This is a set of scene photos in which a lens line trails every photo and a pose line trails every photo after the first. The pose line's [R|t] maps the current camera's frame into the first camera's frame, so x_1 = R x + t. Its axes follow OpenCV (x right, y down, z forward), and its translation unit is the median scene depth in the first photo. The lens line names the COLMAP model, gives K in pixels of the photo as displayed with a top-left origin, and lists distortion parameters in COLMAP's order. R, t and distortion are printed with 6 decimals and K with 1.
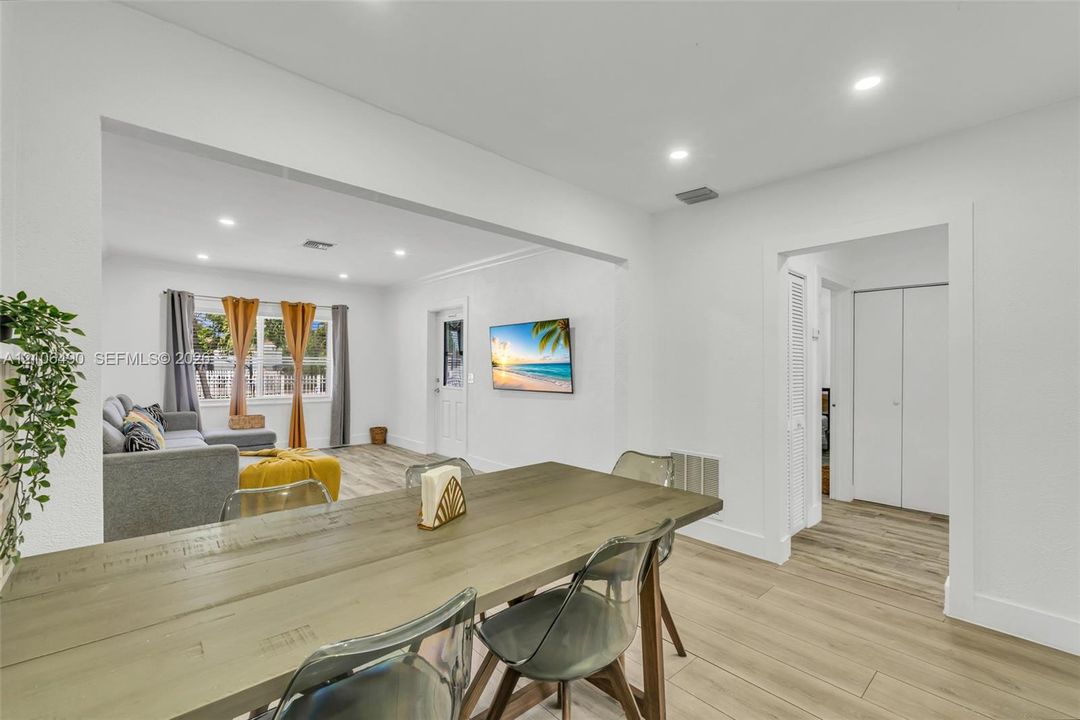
lens RADIAL K [[539.9, 0, 603.1], [0, 539.9, 372.8], [0, 0, 1]] dist [-0.022070, 0.000069]
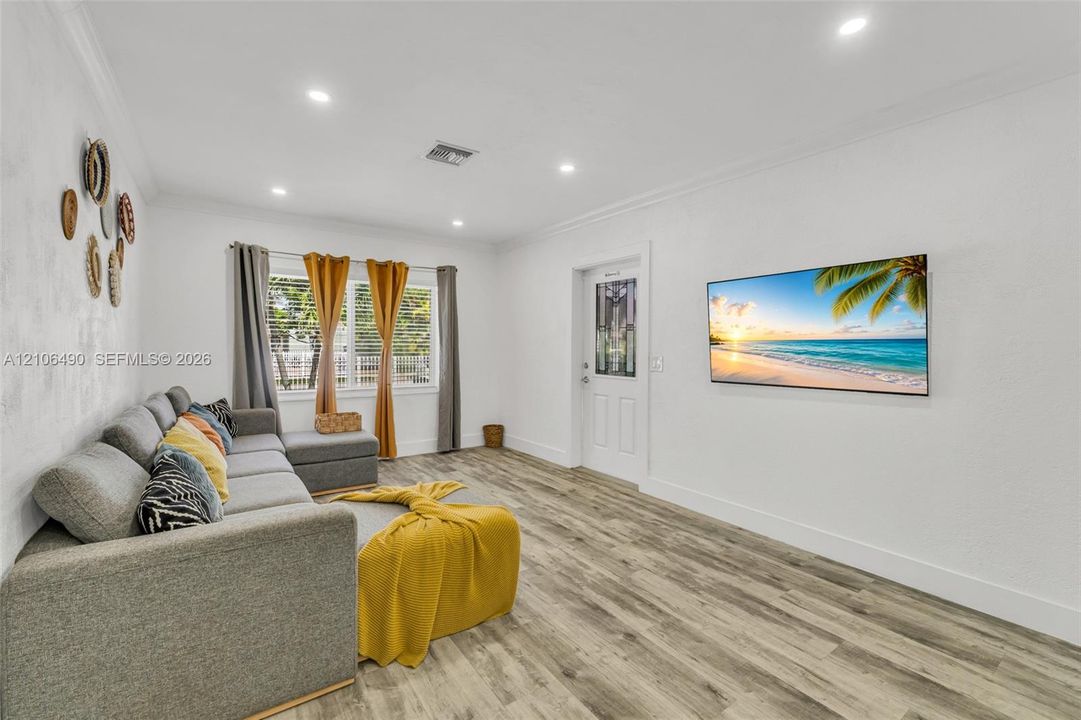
lens RADIAL K [[492.4, 0, 547.8], [0, 492.4, 363.6], [0, 0, 1]] dist [-0.002801, -0.000550]
pose [[0.989961, 0.000628, -0.141340, -0.288010], [0.002845, 0.999699, 0.024366, -0.005083], [0.141313, -0.024523, 0.989661, 0.375462]]
